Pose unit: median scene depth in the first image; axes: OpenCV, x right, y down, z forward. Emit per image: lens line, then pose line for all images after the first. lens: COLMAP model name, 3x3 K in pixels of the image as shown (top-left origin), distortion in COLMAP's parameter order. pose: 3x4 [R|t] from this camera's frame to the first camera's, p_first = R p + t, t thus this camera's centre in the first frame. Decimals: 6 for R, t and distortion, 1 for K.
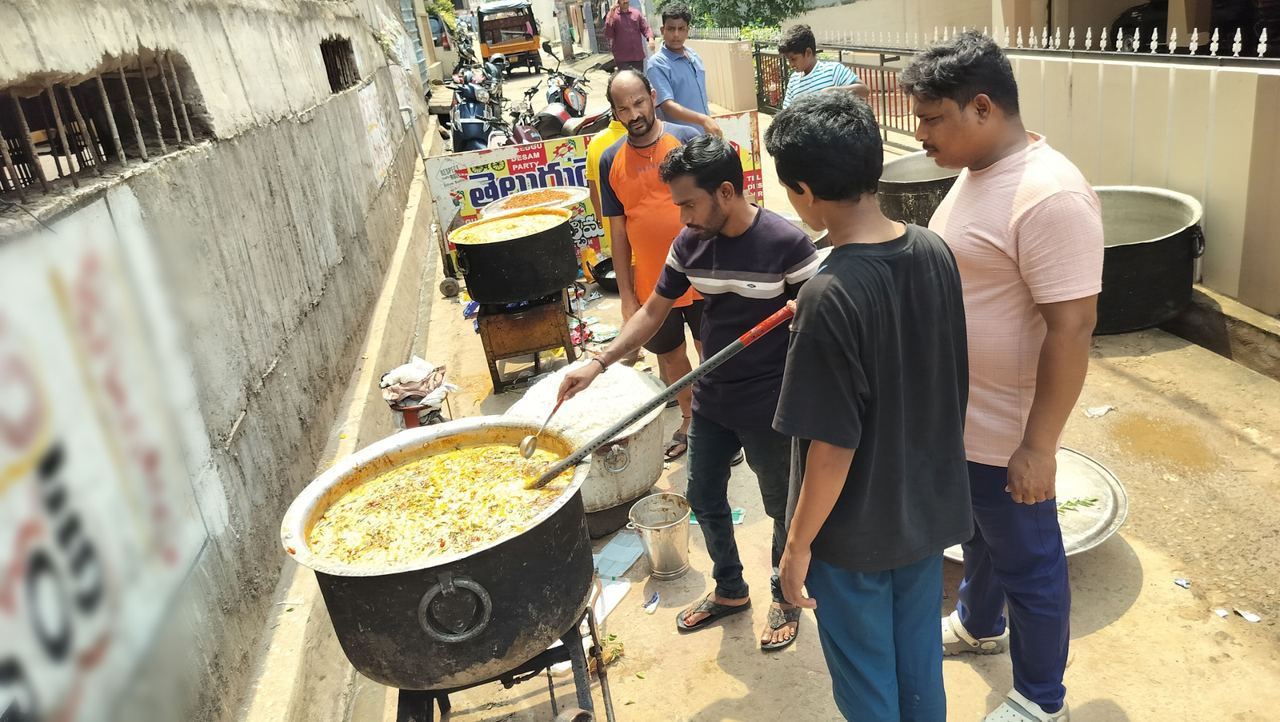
lens RADIAL K [[926.0, 0, 640.0], [0, 926.0, 361.0], [0, 0, 1]] dist [0.052146, -0.085328]
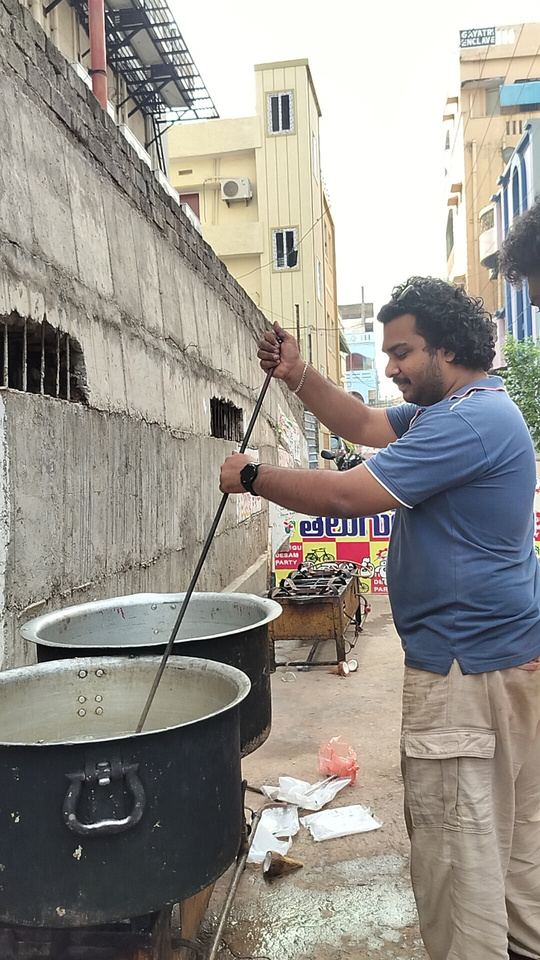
lens RADIAL K [[824.0, 0, 257.3], [0, 824.0, 481.7], [0, 0, 1]] dist [0.118949, -0.272668]
pose [[0.944684, 0.115602, -0.306935, 0.132505], [-0.208102, 0.934593, -0.288495, 0.135553], [0.253509, 0.336410, 0.906952, 0.013322]]
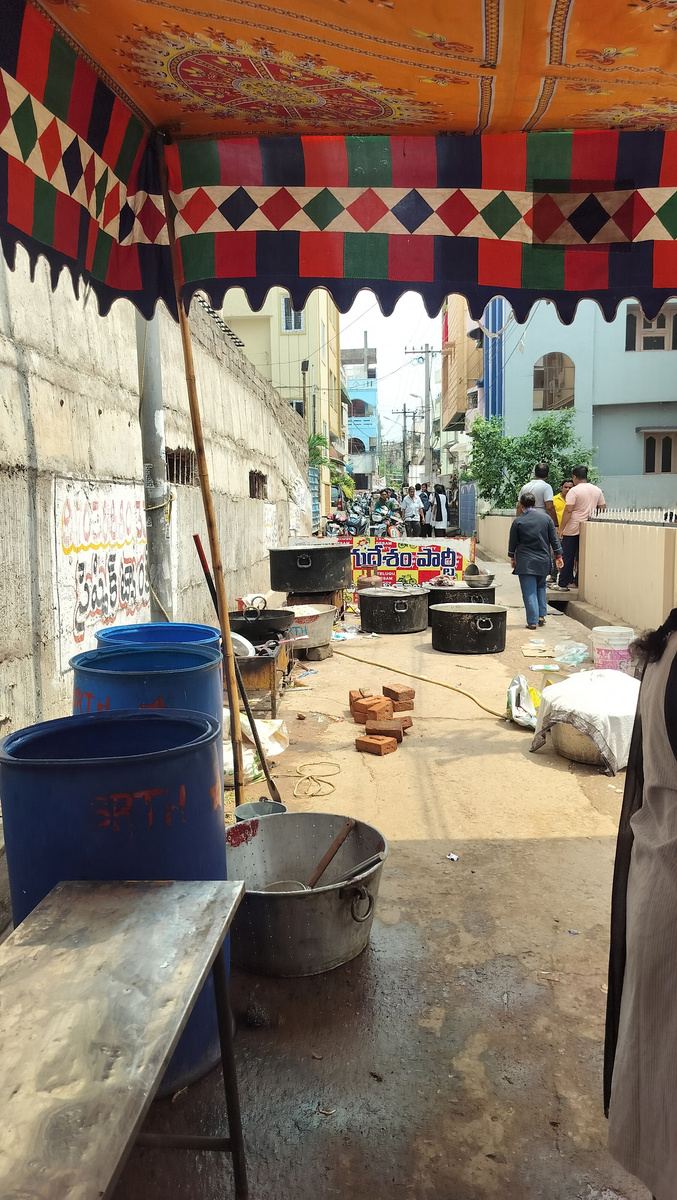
lens RADIAL K [[868.2, 0, 334.4], [0, 868.2, 641.8], [0, 0, 1]] dist [0.052146, -0.085328]
pose [[0.966358, 0.162514, -0.199354, 0.376067], [-0.199415, 0.962928, -0.181669, 0.449427], [0.162439, 0.215312, 0.962941, -0.973236]]
